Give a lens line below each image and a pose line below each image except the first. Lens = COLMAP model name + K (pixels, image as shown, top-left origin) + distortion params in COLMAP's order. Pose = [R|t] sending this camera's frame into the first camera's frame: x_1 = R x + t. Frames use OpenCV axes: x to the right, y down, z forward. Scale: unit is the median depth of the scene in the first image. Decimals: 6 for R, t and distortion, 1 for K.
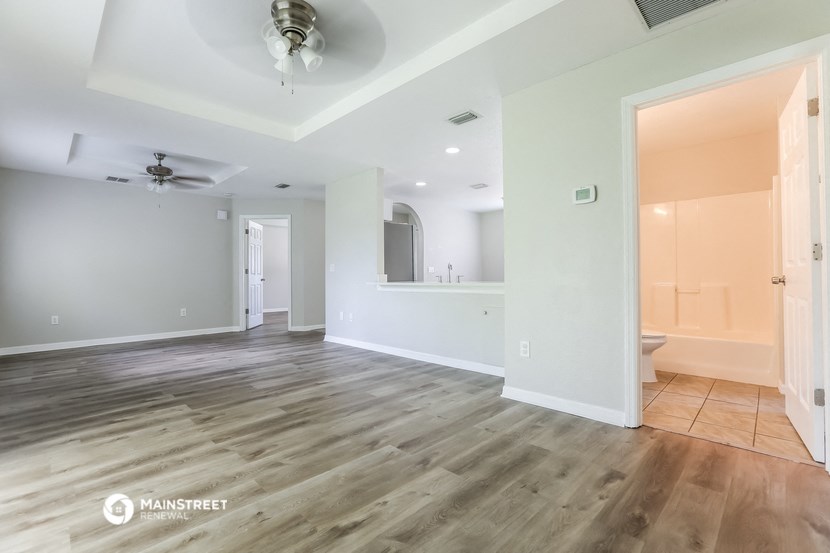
lens RADIAL K [[369.2, 0, 417.1], [0, 369.2, 274.8], [0, 0, 1]] dist [-0.010448, 0.000477]
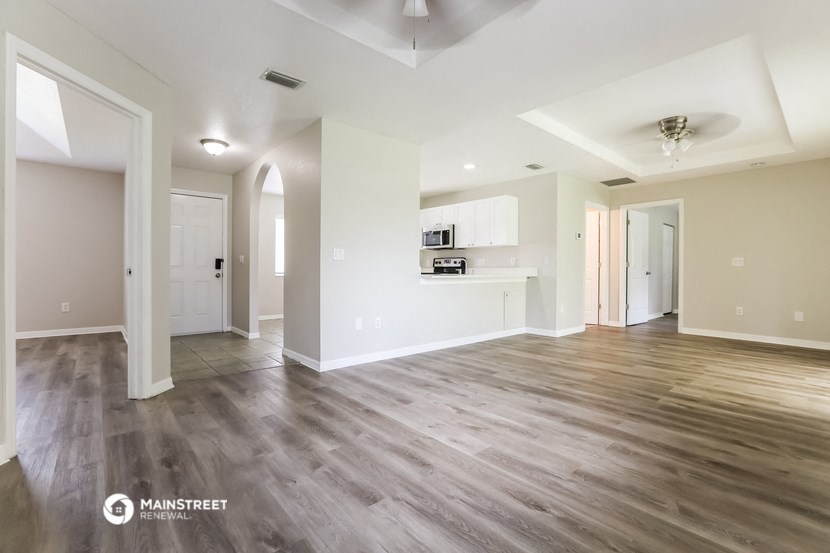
lens RADIAL K [[369.2, 0, 416.7], [0, 369.2, 272.5], [0, 0, 1]] dist [-0.010448, 0.000477]
pose [[0.077431, 0.004978, 0.996985, -1.768270], [-0.012945, 0.999908, -0.003988, 0.031535], [-0.996914, -0.012598, 0.077488, 1.677726]]
